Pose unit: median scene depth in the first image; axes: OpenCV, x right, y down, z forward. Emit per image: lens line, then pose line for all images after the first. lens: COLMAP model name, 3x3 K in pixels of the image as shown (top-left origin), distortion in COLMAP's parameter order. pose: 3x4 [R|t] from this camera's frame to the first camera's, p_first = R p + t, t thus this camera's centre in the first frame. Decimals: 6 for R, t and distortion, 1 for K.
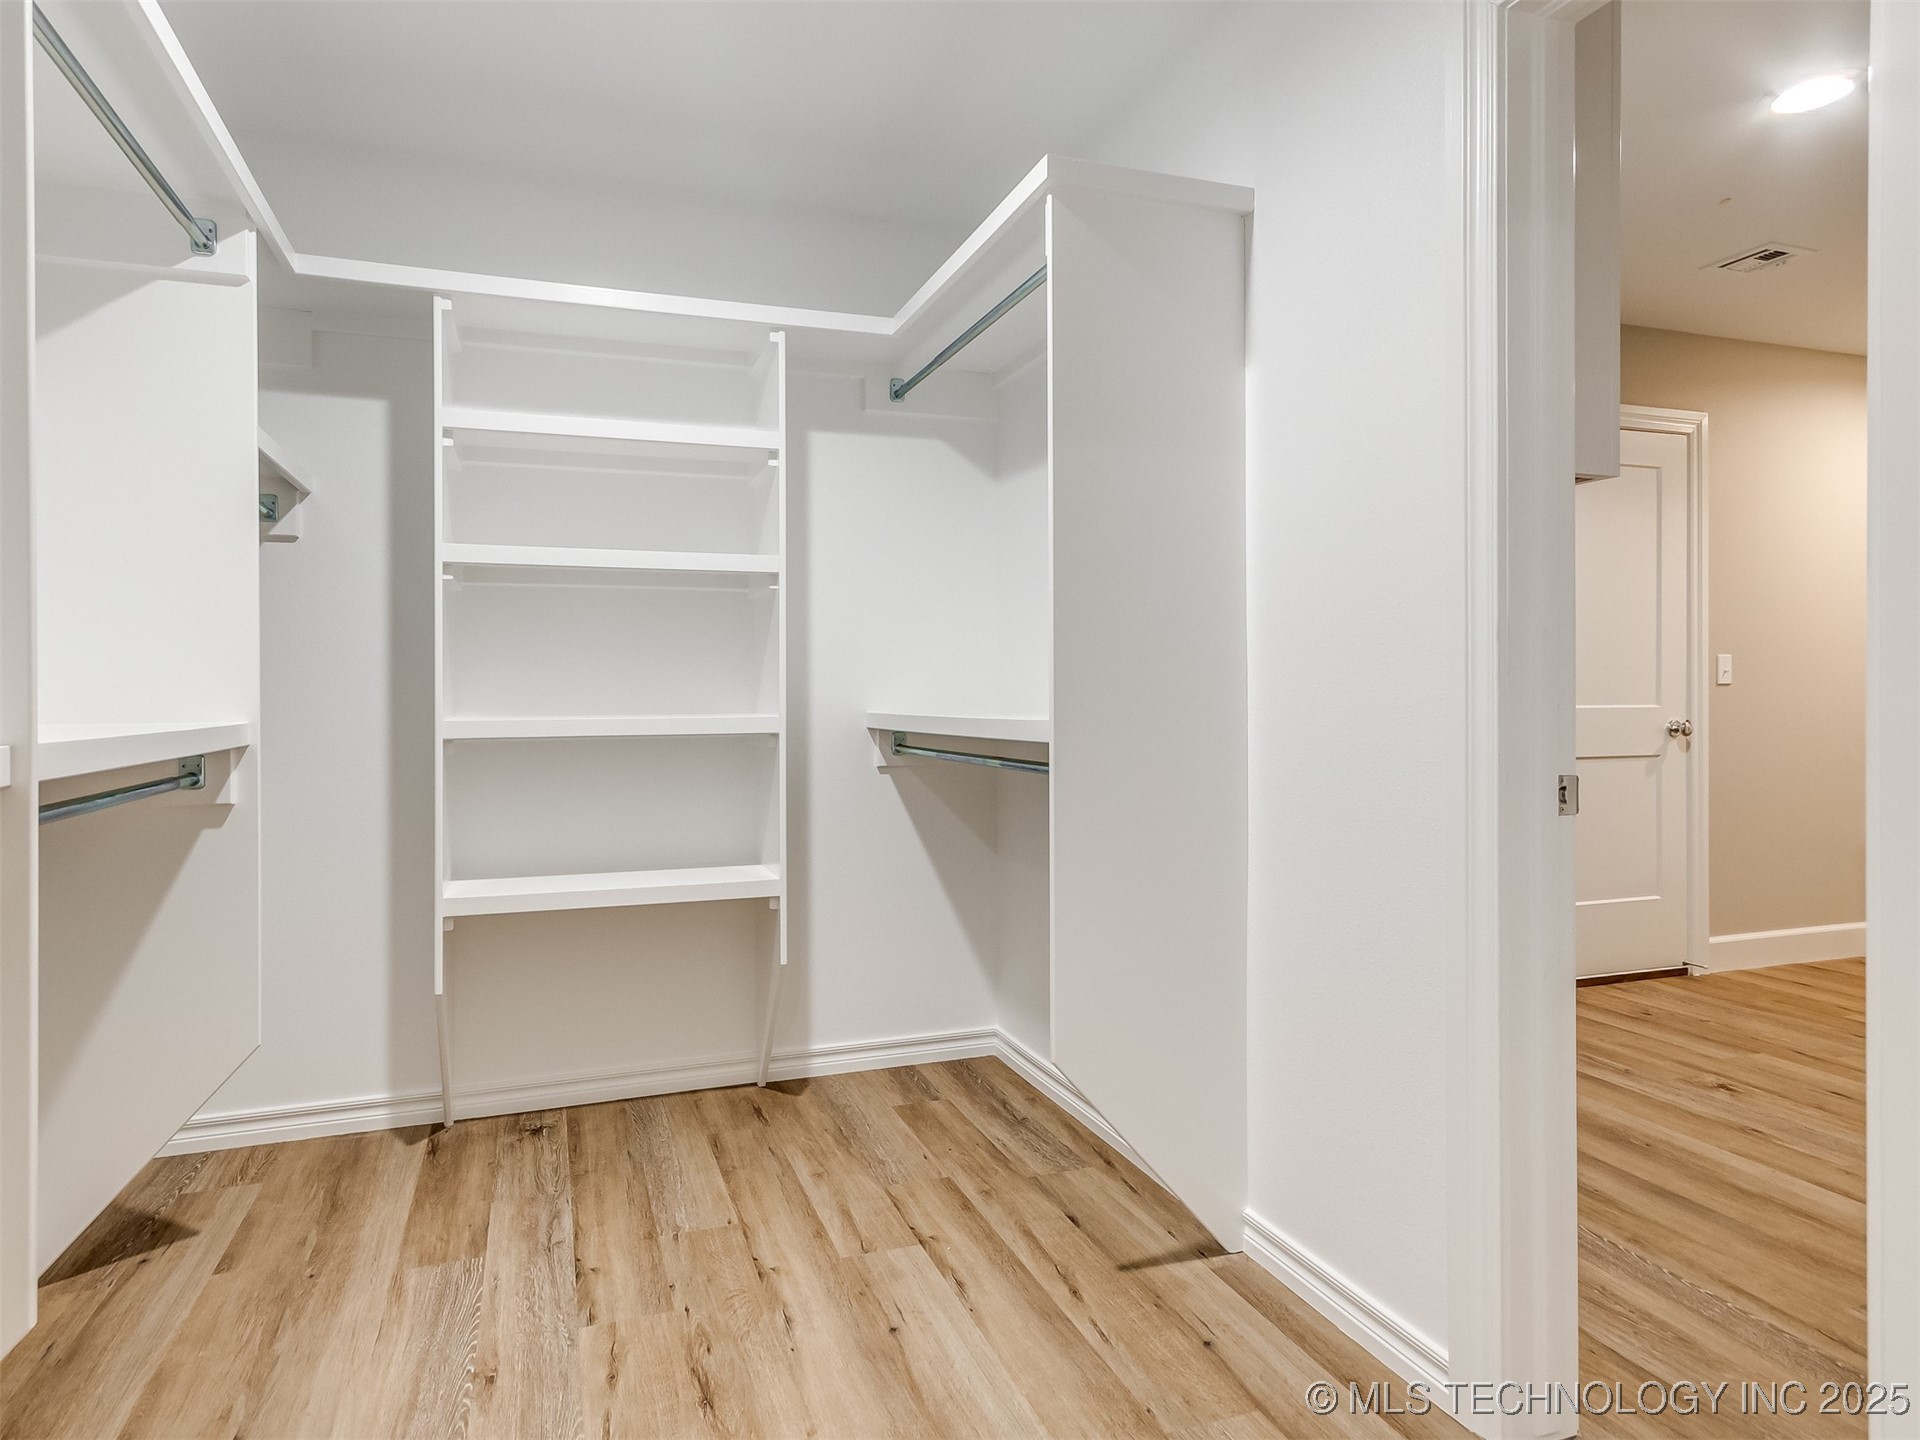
lens RADIAL K [[985.9, 0, 819.9], [0, 985.9, 695.0], [0, 0, 1]] dist [0.002591, 0.000653]
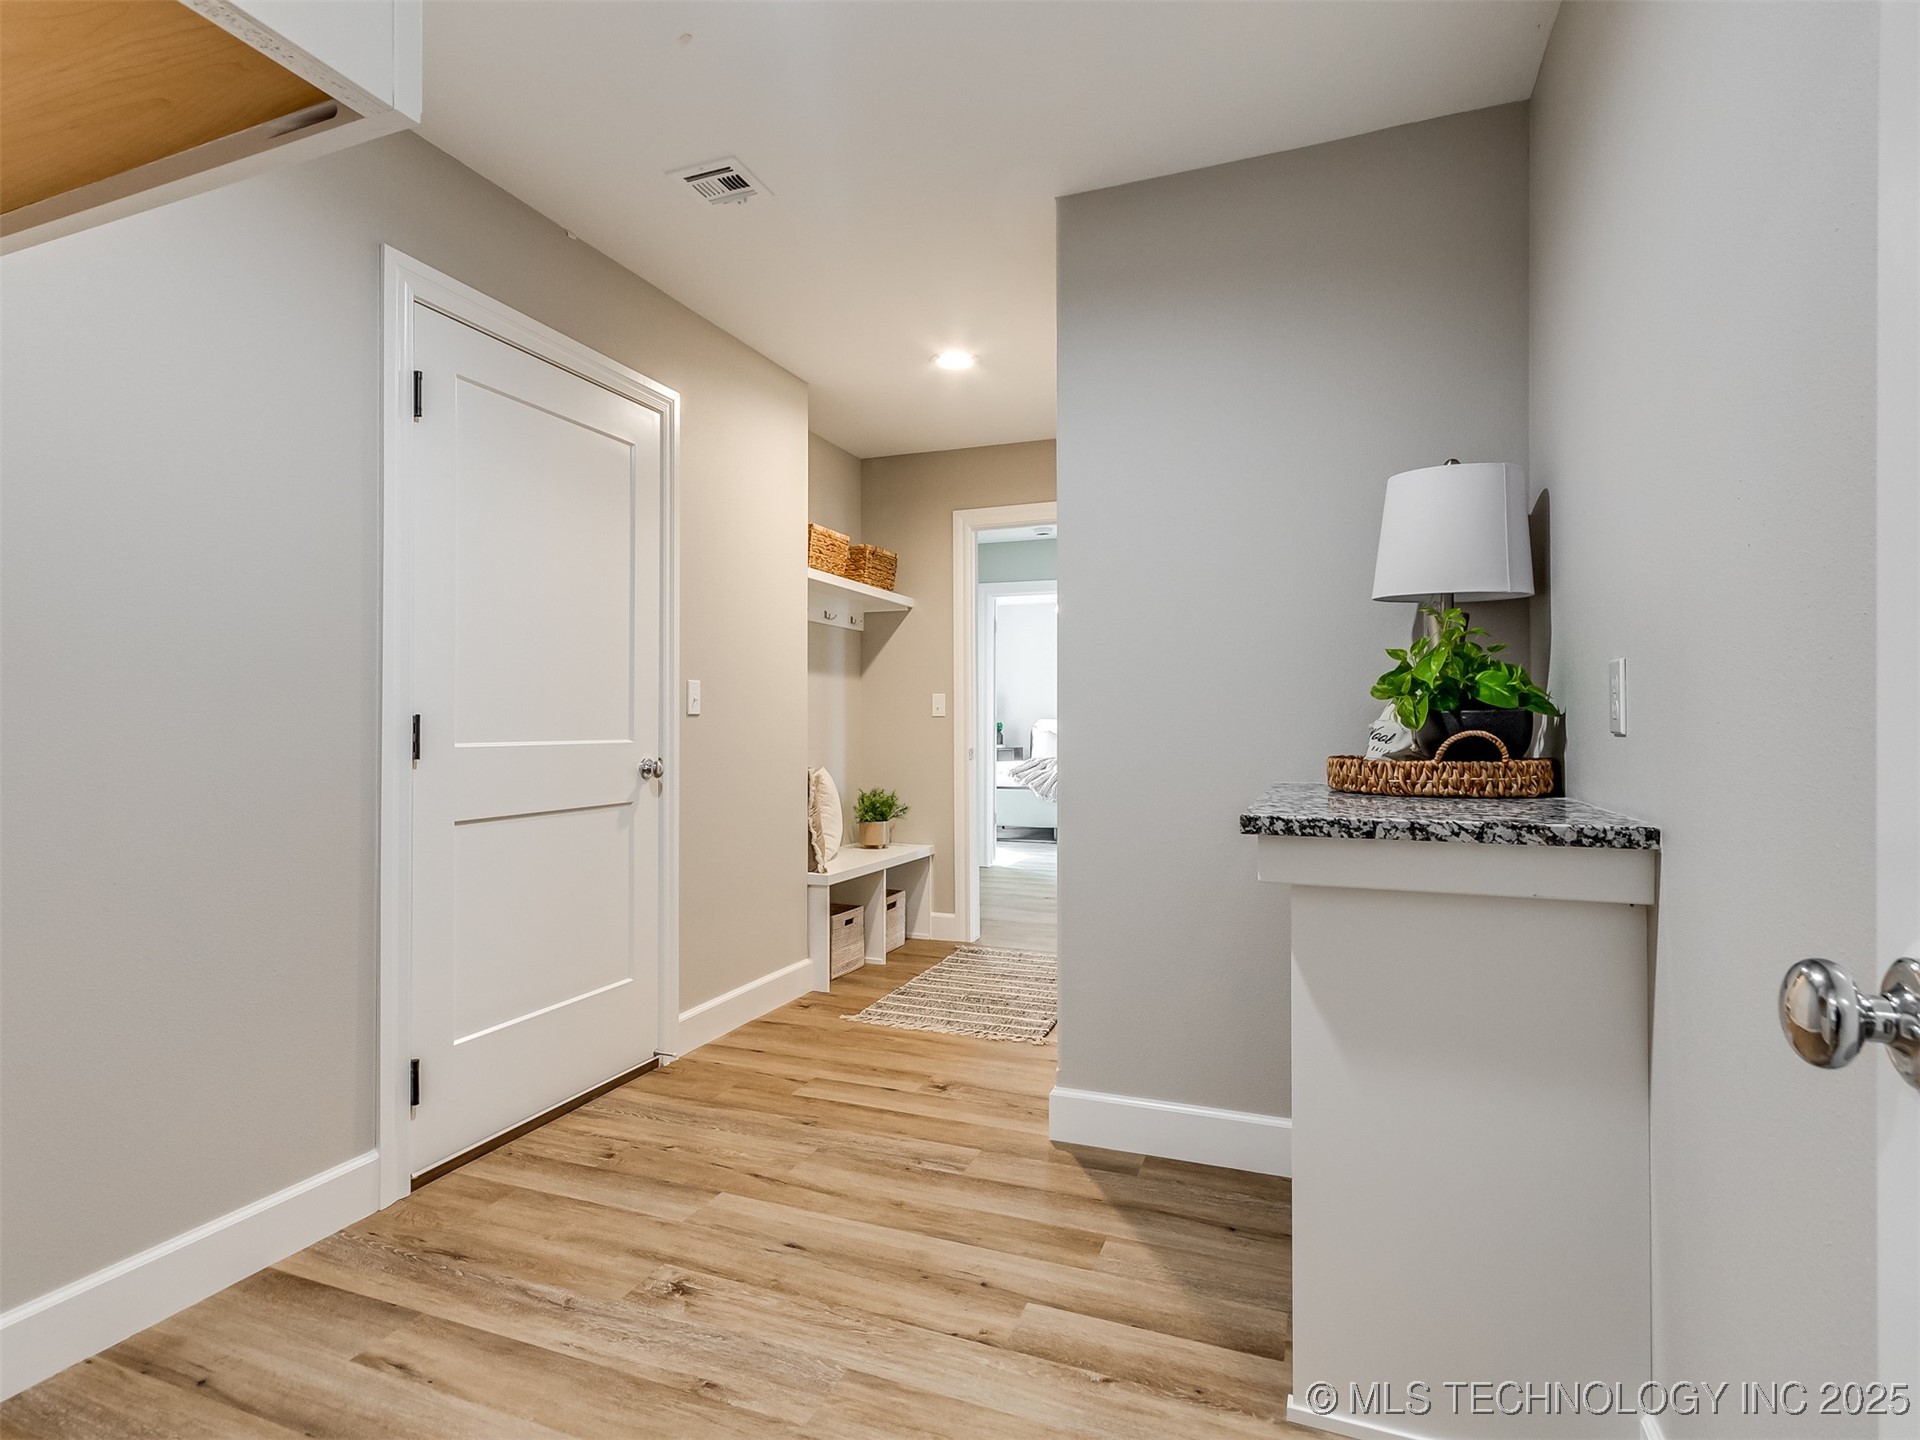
lens RADIAL K [[1098.6, 0, 960.0], [0, 1098.6, 720.0], [0, 0, 1]] dist [0.002047, 0.001050]
pose [[0.568178, 0.005662, 0.822886, 0.270227], [-0.001964, 0.999983, -0.005524, -0.001692], [-0.822903, 0.001523, 0.568179, 0.277118]]
